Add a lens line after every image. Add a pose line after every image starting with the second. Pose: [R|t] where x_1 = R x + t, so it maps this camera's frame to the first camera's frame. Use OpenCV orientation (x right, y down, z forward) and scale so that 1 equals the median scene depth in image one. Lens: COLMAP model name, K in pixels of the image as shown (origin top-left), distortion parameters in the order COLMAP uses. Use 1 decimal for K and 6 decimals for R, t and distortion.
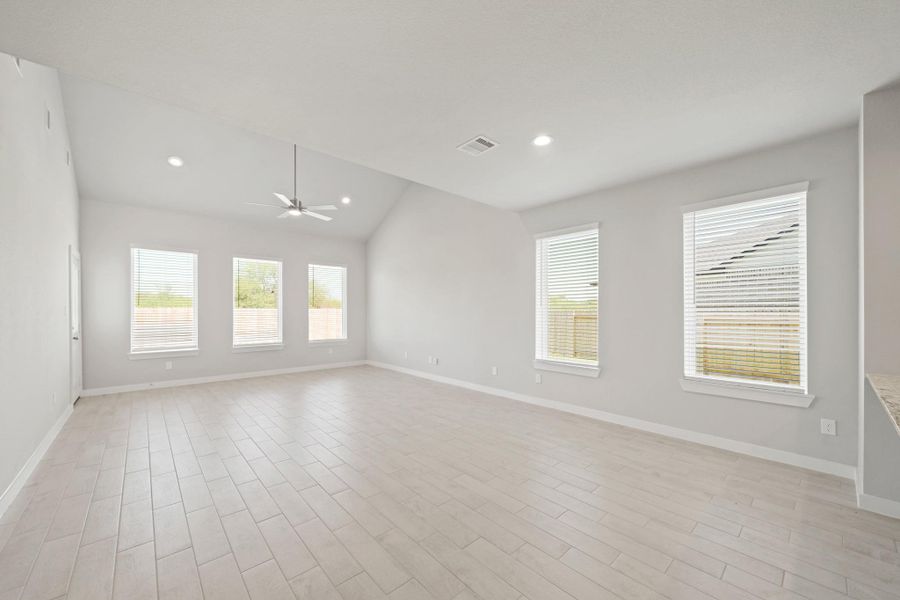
lens RADIAL K [[349.4, 0, 450.4], [0, 349.4, 305.6], [0, 0, 1]] dist [0.003678, 0.000019]
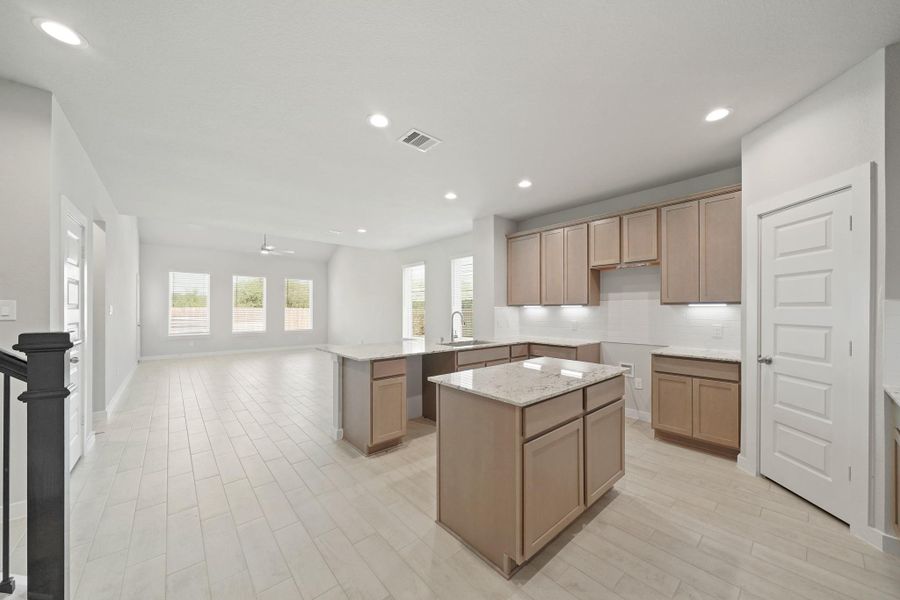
lens RADIAL K [[321.6, 0, 450.8], [0, 321.6, 304.6], [0, 0, 1]] dist [-0.001221, 0.000082]
pose [[0.999970, 0.000668, -0.007757, 0.373679], [-0.000687, 0.999997, -0.002520, -0.005524], [0.007755, 0.002525, 0.999967, -0.438023]]
